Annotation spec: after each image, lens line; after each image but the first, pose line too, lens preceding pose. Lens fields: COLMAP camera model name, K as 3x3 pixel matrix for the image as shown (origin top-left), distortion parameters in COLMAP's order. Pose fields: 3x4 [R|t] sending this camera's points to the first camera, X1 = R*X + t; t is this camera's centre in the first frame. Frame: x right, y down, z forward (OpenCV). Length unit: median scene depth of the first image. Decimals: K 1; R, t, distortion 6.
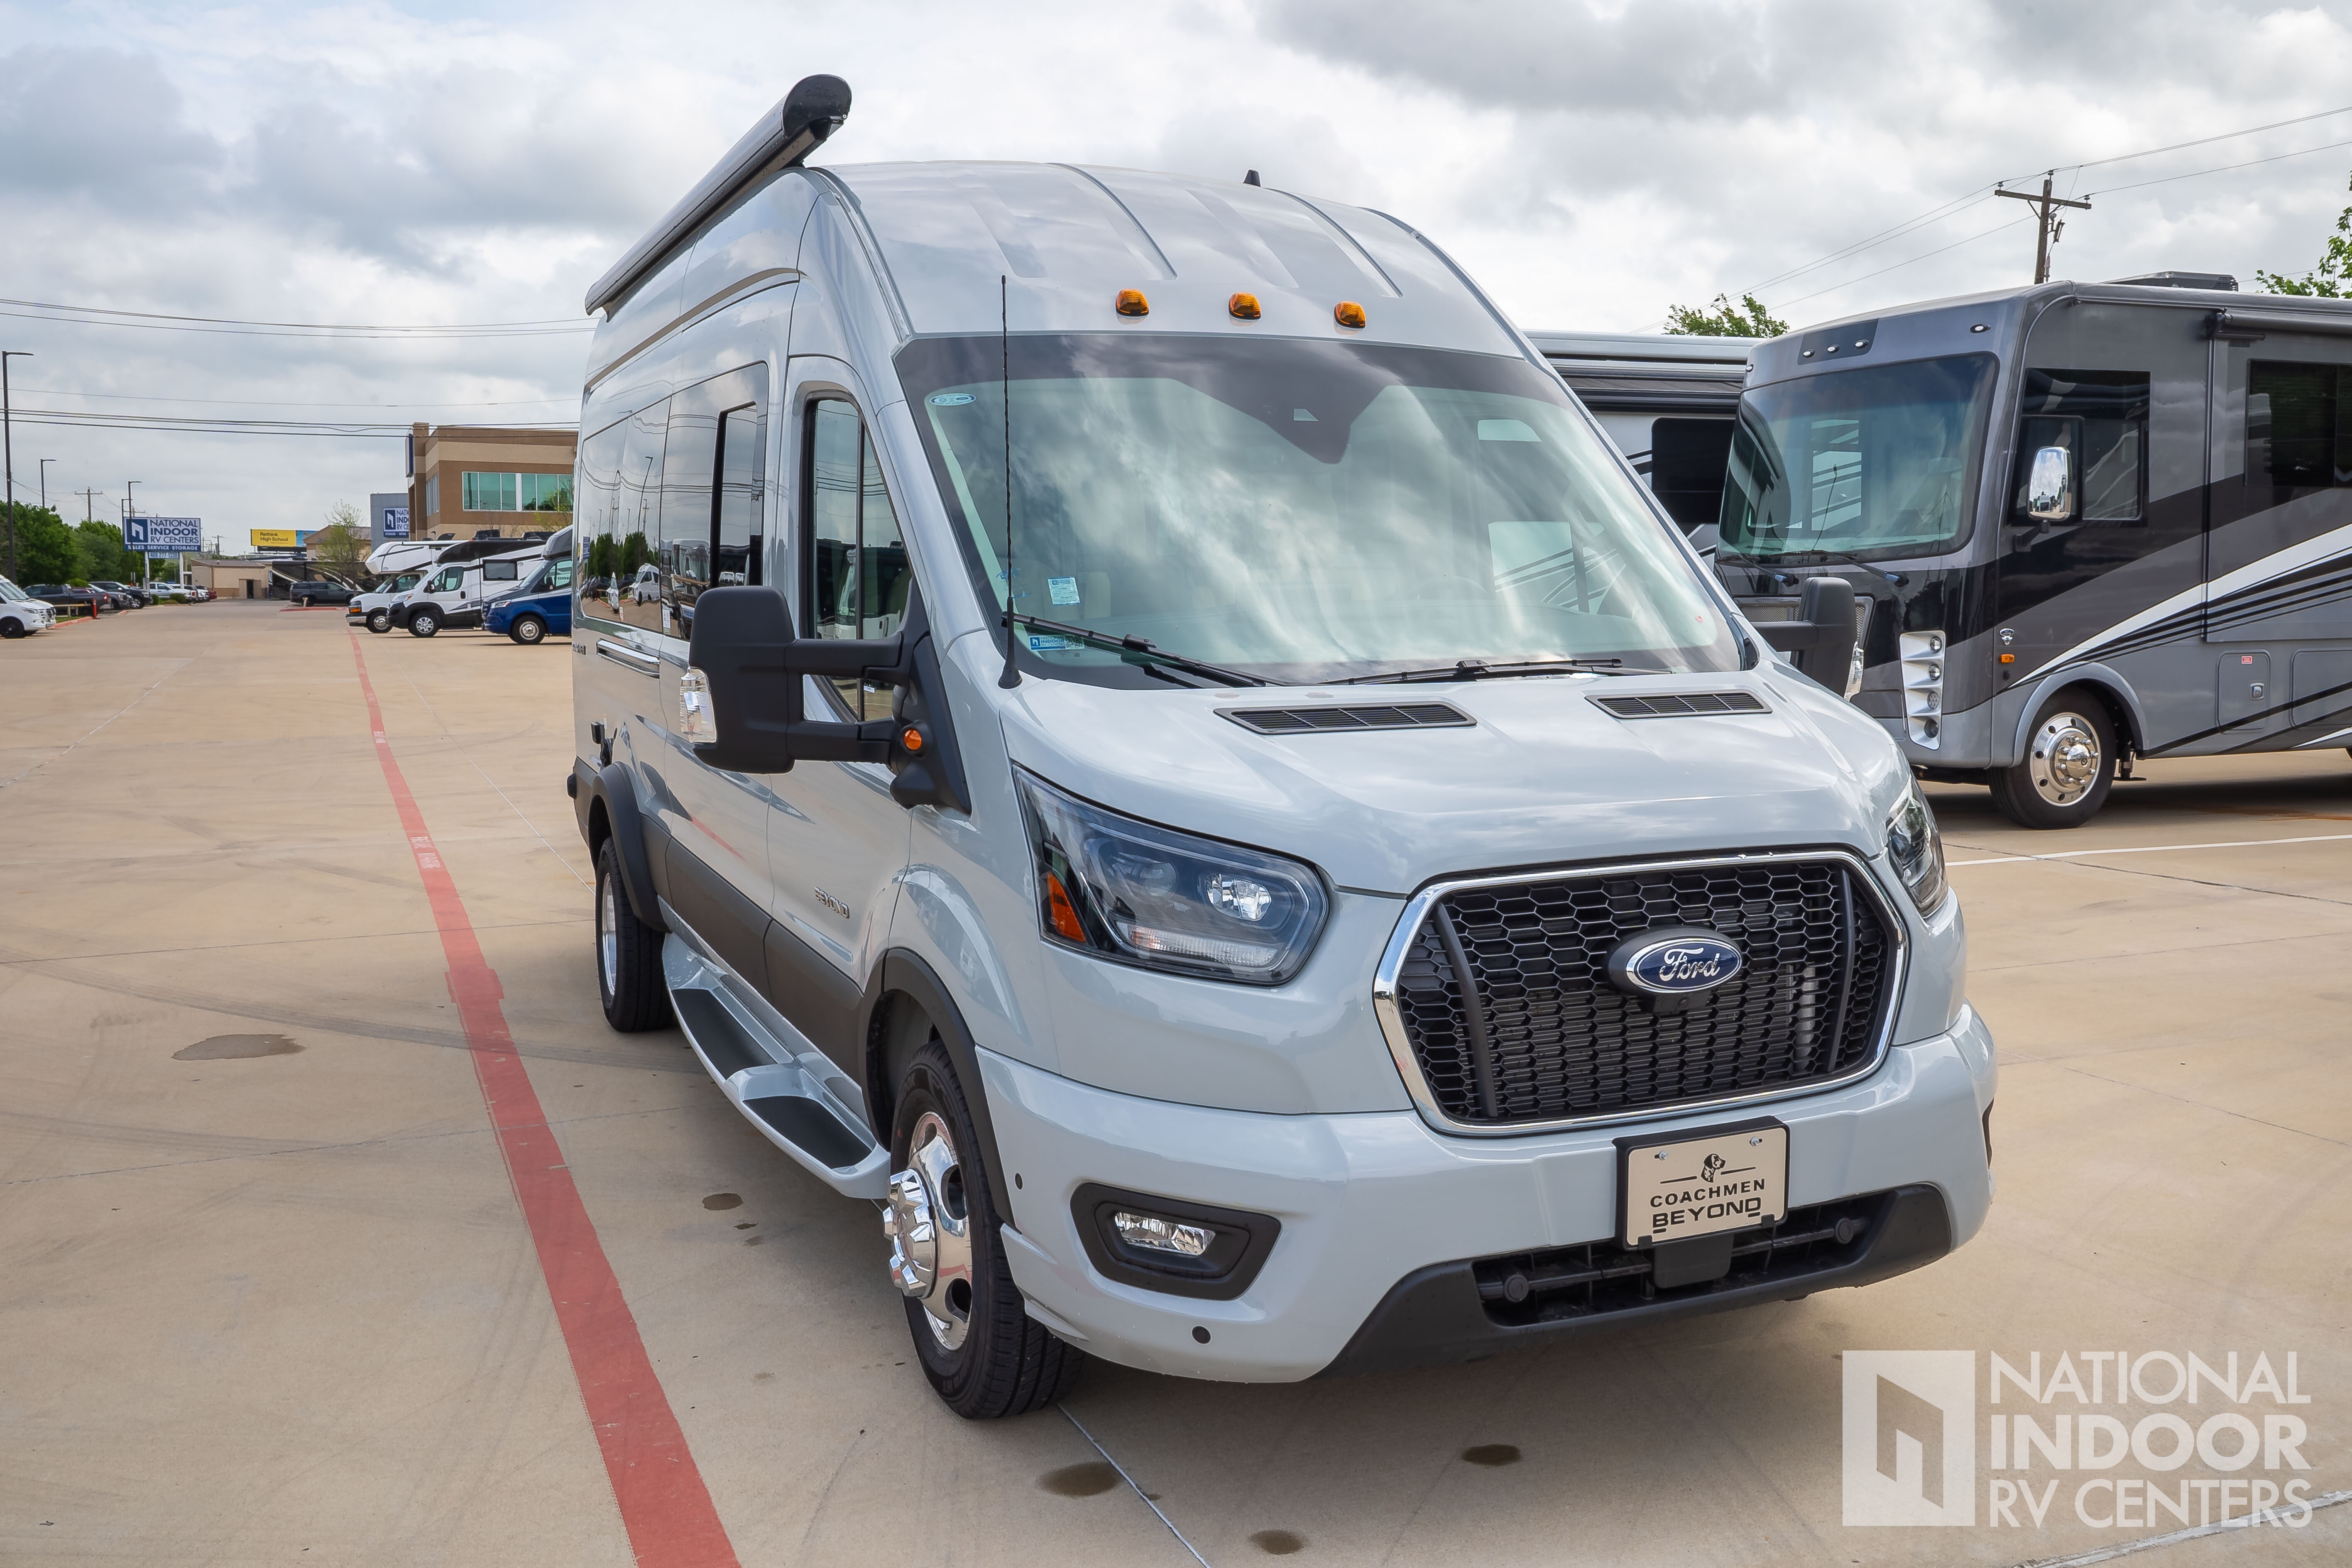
lens RADIAL K [[2062.9, 0, 1179.8], [0, 2062.9, 702.9], [0, 0, 1]] dist [-0.010539, -0.004468]
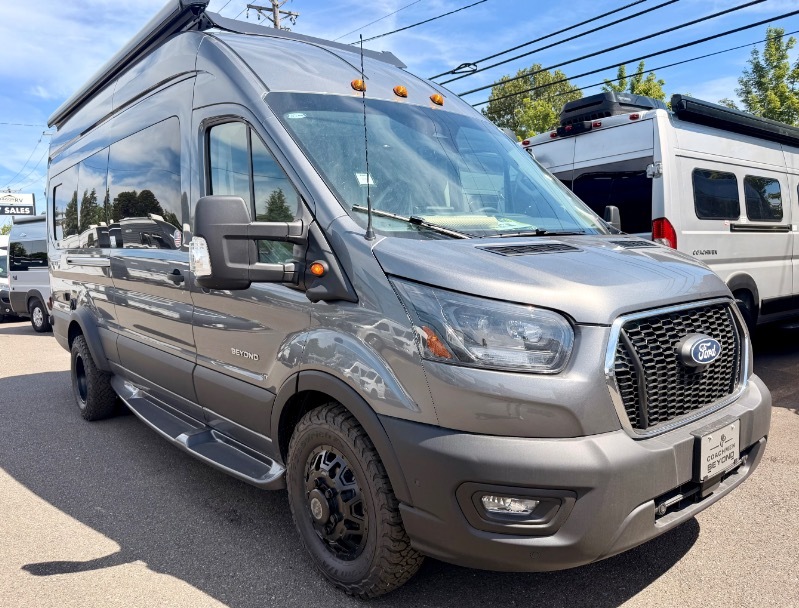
lens RADIAL K [[629.1, 0, 399.5], [0, 629.1, 304.0], [0, 0, 1]] dist [0.011496, 0.002772]
pose [[0.964941, -0.049854, 0.257690, -0.242402], [0.042881, 0.998548, 0.032614, 0.041518], [-0.258941, -0.020420, 0.965677, 0.433223]]
